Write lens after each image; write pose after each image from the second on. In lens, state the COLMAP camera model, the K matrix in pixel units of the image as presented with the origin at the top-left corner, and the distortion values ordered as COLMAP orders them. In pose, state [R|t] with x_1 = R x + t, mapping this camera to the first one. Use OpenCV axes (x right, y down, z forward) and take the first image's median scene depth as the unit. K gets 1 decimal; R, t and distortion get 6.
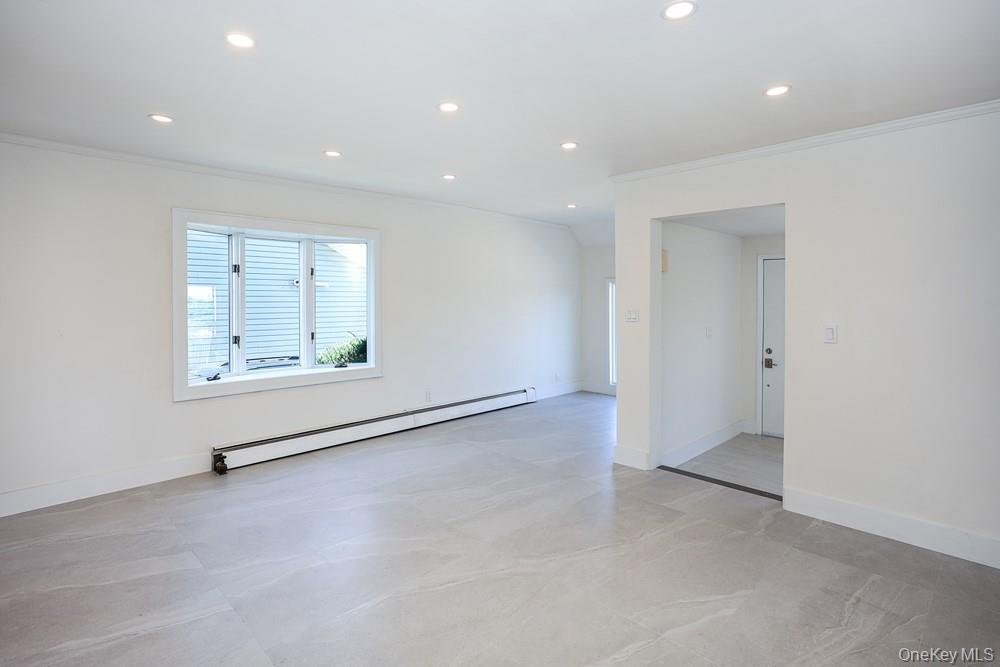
lens RADIAL K [[504.1, 0, 502.2], [0, 504.1, 300.3], [0, 0, 1]] dist [0.024944, -0.000113]
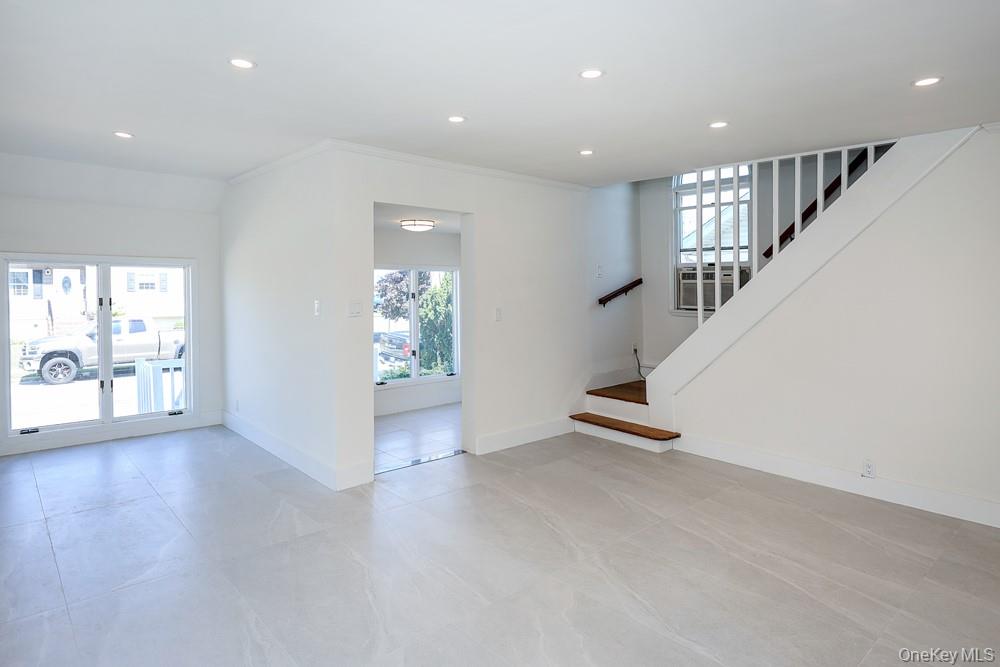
lens RADIAL K [[558.6, 0, 499.9], [0, 558.6, 290.6], [0, 0, 1]] dist [0.001381, -0.000213]
pose [[0.057003, -0.003859, 0.998367, -0.998532], [0.003056, 0.999989, 0.003691, -0.006188], [-0.998369, 0.002840, 0.057014, 1.046051]]
